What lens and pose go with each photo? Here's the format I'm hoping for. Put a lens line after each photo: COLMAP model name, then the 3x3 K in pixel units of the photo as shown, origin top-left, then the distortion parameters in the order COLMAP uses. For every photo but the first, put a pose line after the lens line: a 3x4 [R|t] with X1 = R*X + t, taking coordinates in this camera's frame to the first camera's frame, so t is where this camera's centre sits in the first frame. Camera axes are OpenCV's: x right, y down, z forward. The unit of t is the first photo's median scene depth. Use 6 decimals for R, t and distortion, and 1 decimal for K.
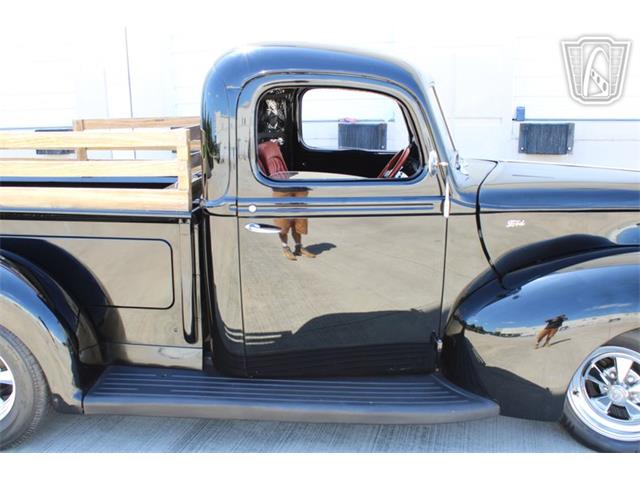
lens RADIAL K [[546.8, 0, 323.6], [0, 546.8, 241.6], [0, 0, 1]] dist [-0.165208, 0.166726]
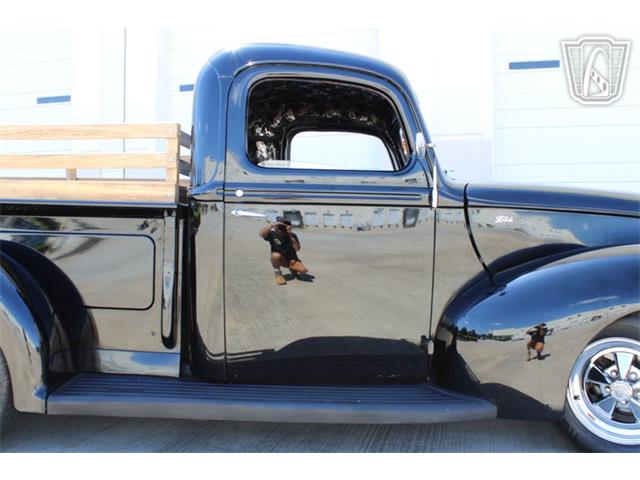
lens RADIAL K [[546.8, 0, 323.6], [0, 546.8, 241.6], [0, 0, 1]] dist [-0.165208, 0.166726]
pose [[0.999624, 0.016070, 0.022233, 0.001737], [-0.011801, 0.983532, -0.180347, 0.187960], [-0.024765, 0.180016, 0.983352, 0.035610]]
